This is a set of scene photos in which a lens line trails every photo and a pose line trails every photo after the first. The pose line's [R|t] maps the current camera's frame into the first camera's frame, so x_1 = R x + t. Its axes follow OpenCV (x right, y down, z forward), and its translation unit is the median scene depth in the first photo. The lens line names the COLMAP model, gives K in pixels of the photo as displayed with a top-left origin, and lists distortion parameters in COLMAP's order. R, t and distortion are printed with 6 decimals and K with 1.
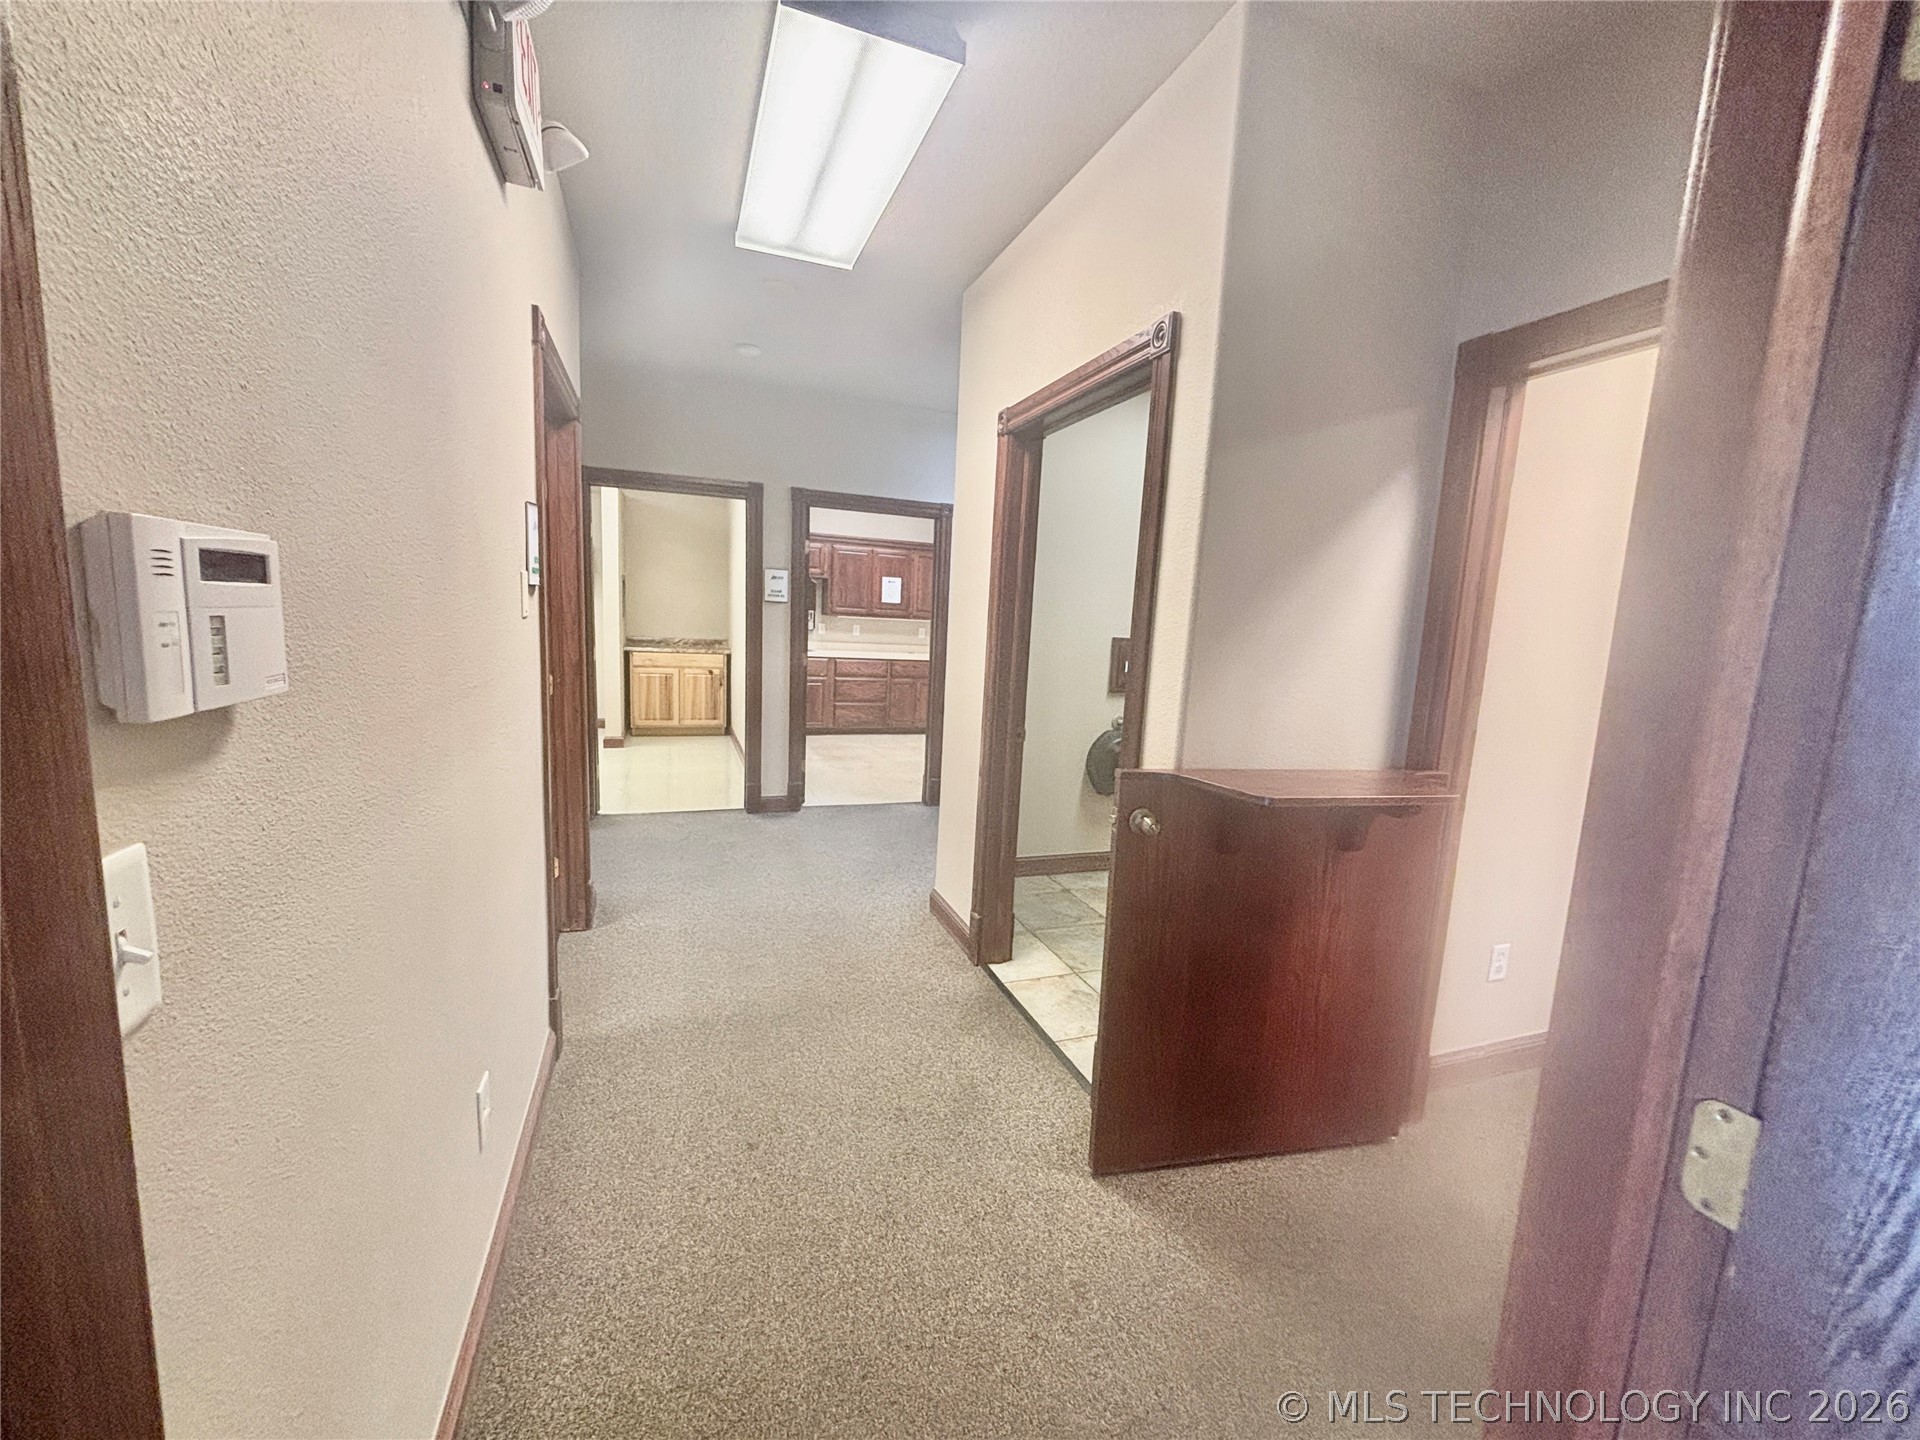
lens RADIAL K [[771.6, 0, 966.2], [0, 771.6, 722.3], [0, 0, 1]] dist [0.002224, 0.000109]
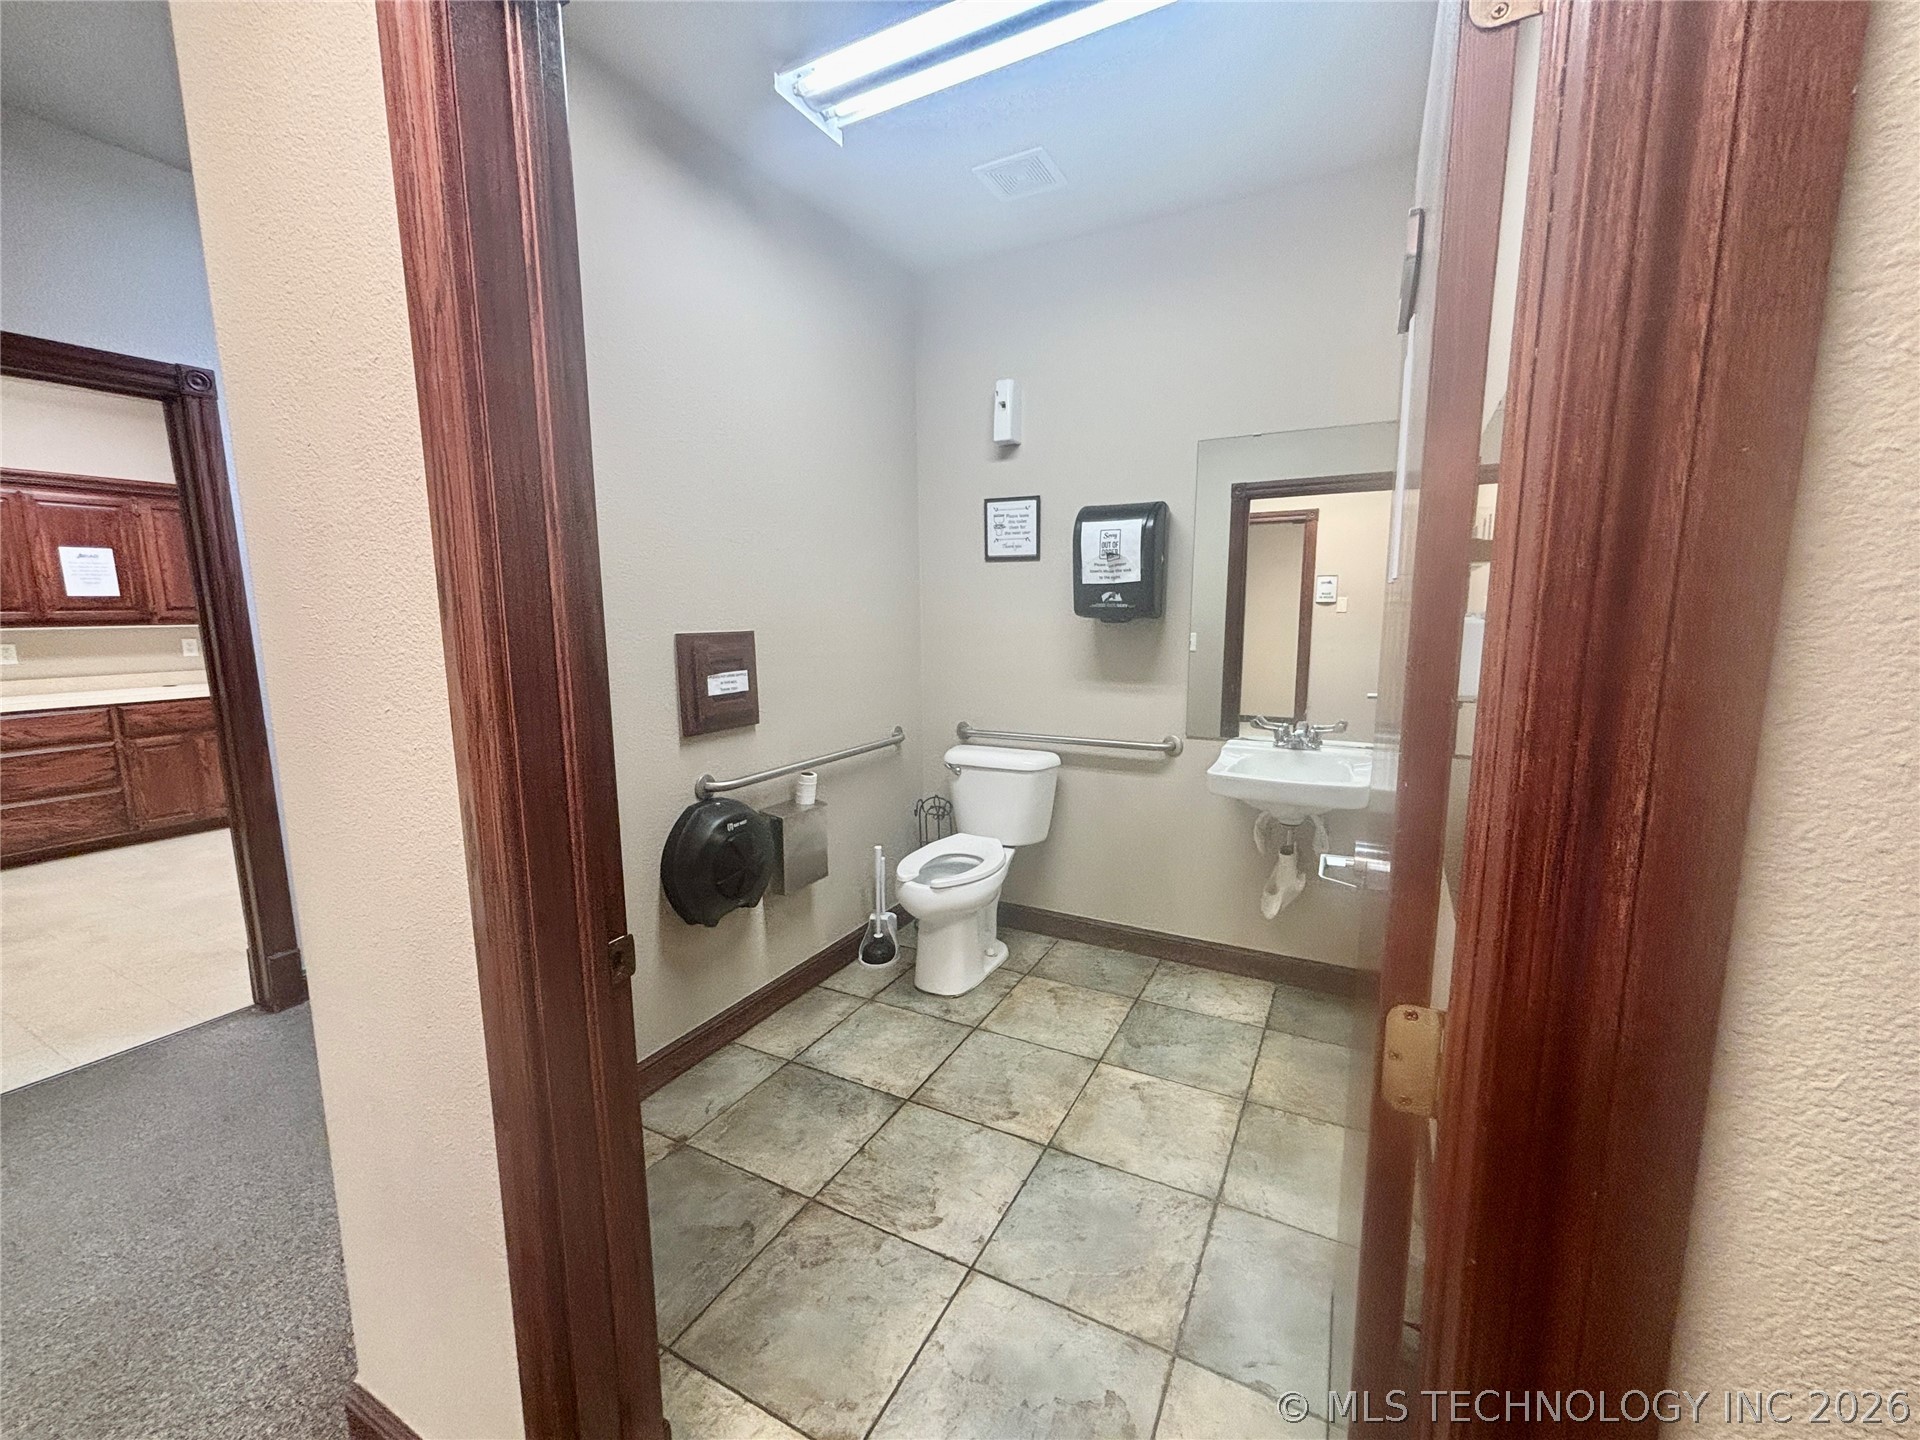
lens RADIAL K [[775.6, 0, 960.0], [0, 775.6, 720.0], [0, 0, 1]] dist [-0.001156, -0.000338]
pose [[0.751264, -0.154496, 0.641665, -0.006362], [0.138478, 0.987474, 0.075627, -0.030902], [-0.645311, 0.032041, 0.763247, 0.225159]]
